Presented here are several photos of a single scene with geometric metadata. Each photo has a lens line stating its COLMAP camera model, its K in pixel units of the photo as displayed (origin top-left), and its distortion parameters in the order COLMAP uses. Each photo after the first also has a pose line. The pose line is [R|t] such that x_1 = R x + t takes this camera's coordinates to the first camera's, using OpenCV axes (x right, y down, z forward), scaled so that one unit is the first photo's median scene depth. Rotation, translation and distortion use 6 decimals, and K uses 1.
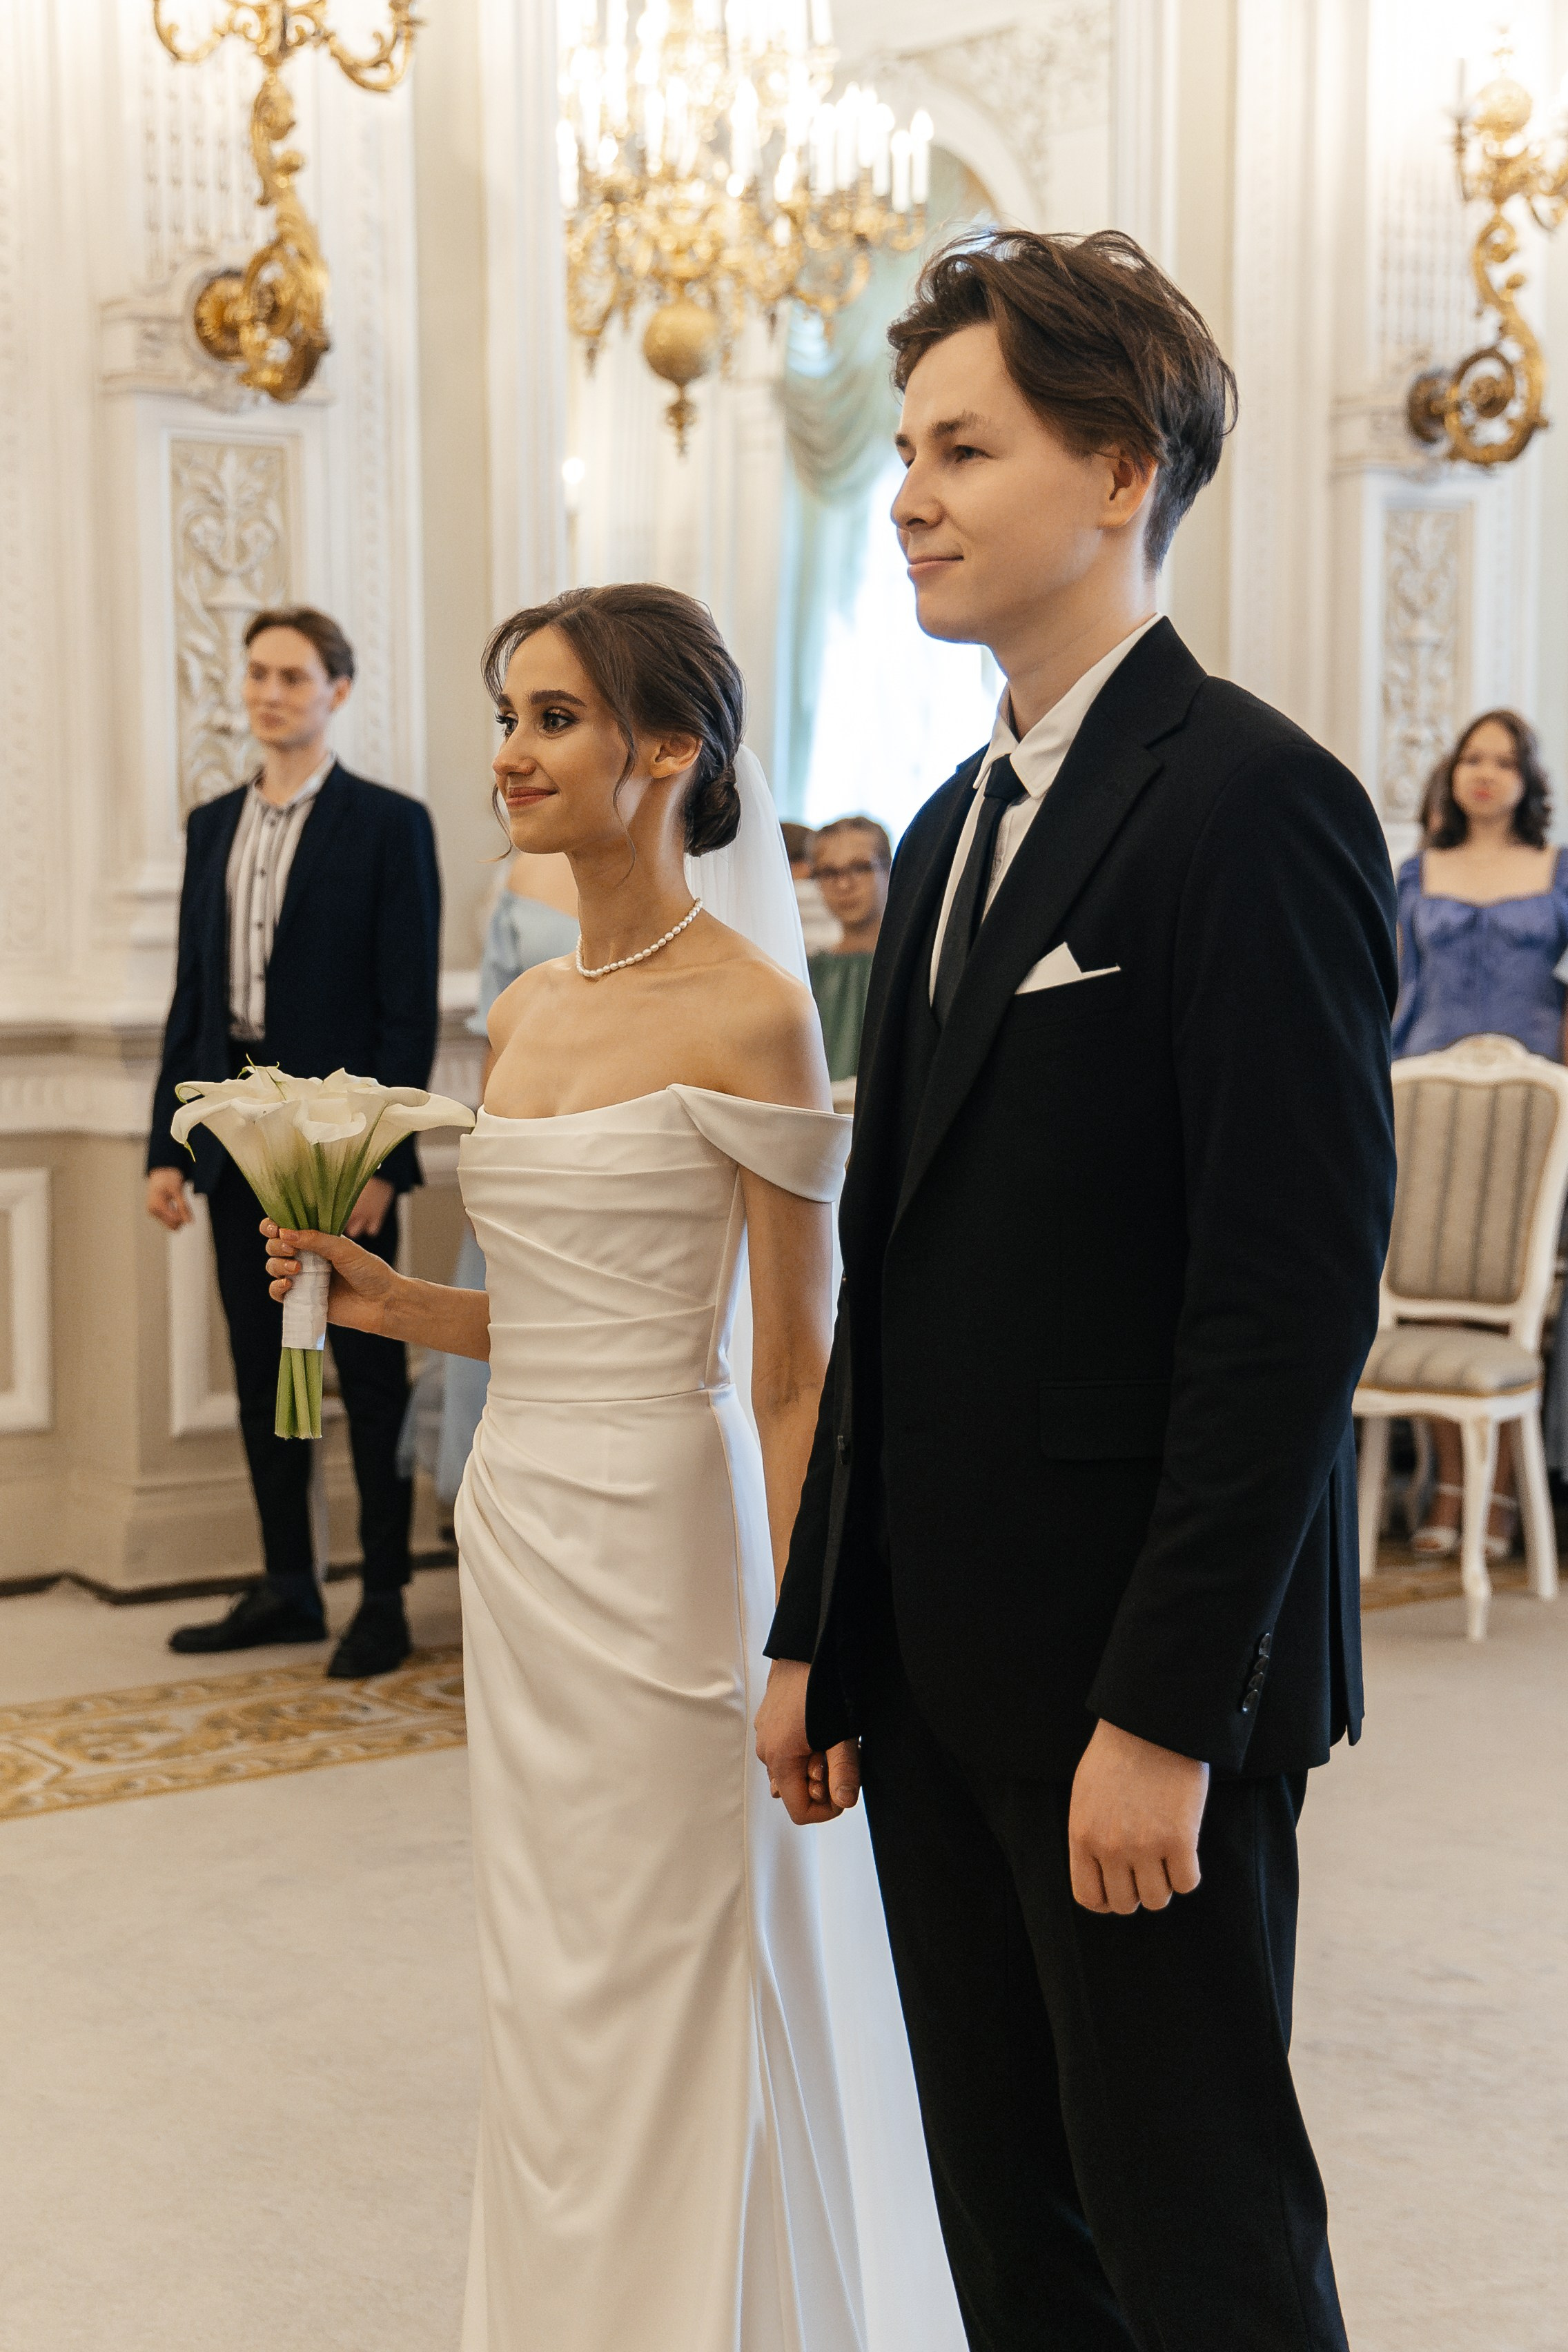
lens RADIAL K [[4134.0, 0, 779.9], [0, 4134.0, 1213.3], [0, 0, 1]] dist [0.231775, -0.051747]
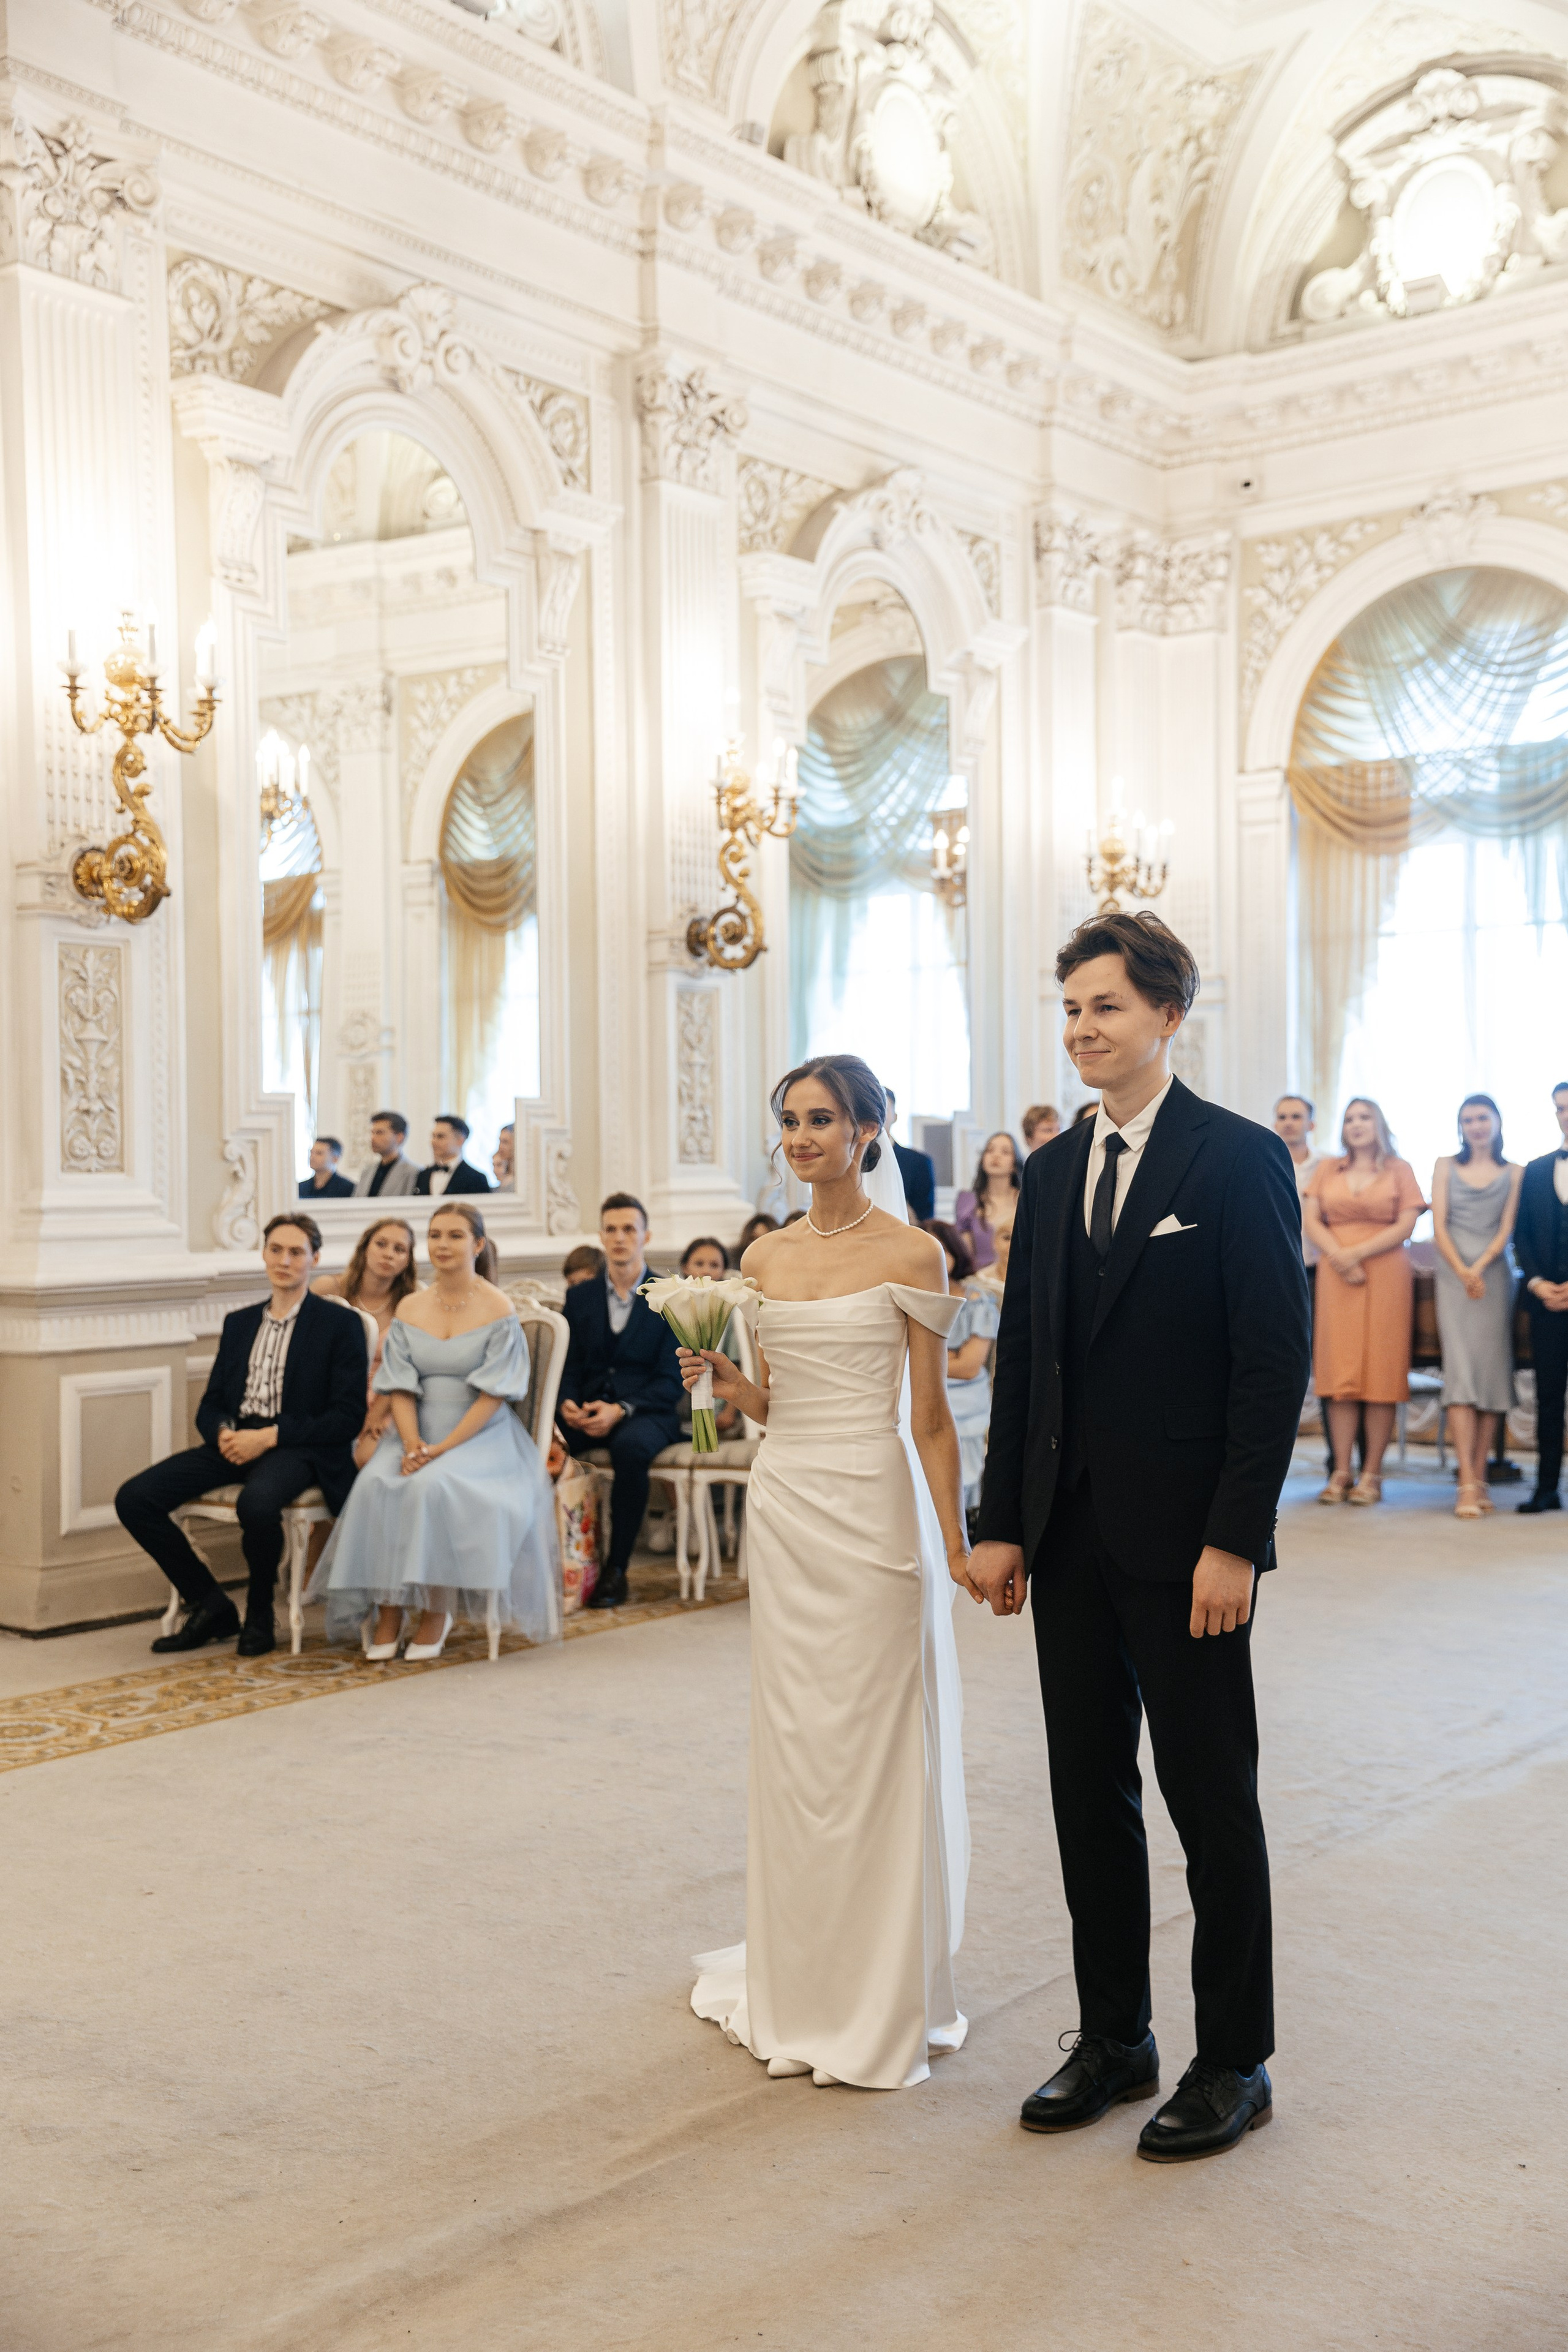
lens RADIAL K [[2660.6, 0, 798.0], [0, 2660.6, 1179.4], [0, 0, 1]] dist [0.169777, -0.008576]
pose [[0.950256, -0.006591, 0.311400, -0.201988], [0.033762, 0.996065, -0.081945, 0.010738], [-0.309634, 0.088382, 0.946739, -0.122279]]
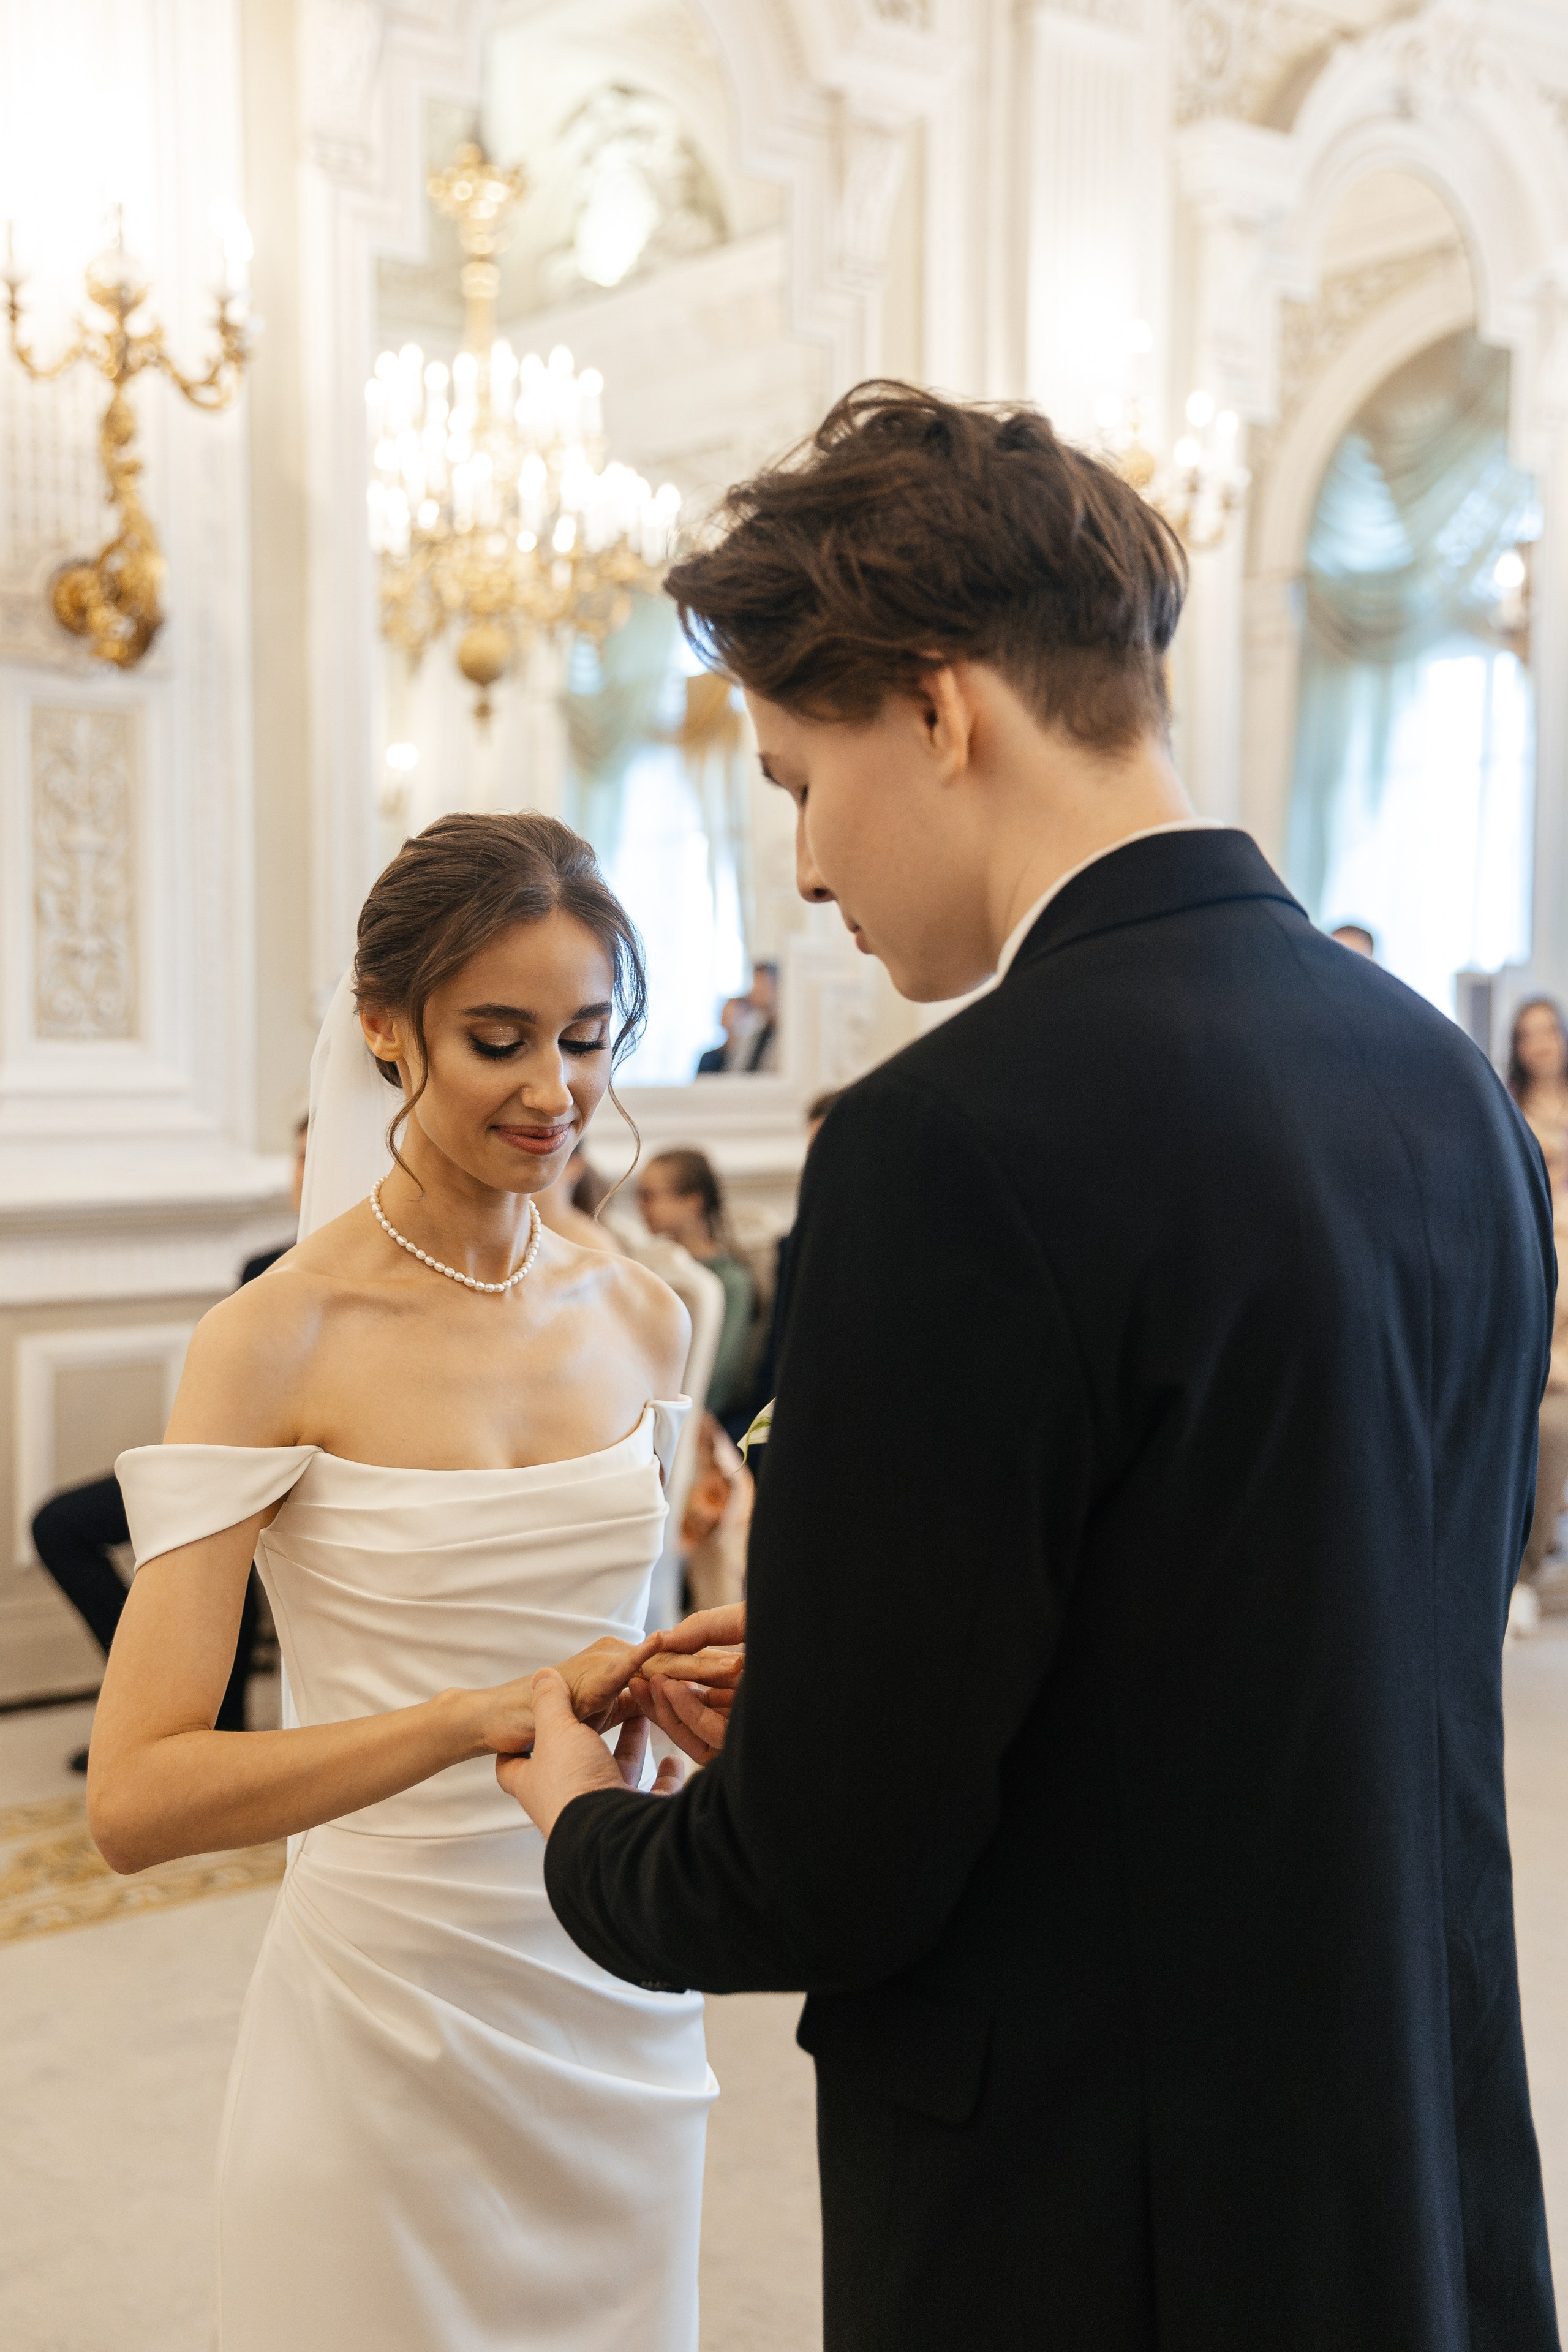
lens RADIAL K [[2879.2, 0, 742.9], [0, 2879.2, 1240.9], [0, 0, 1]] dist [0.019499, 0.379535]
pose [[0.998017, 0.004899, 0.062762, 0.002487], [-0.003932, 0.999872, -0.015527, -0.023820], [-0.062830, 0.015249, 0.997908, 0.187841]]
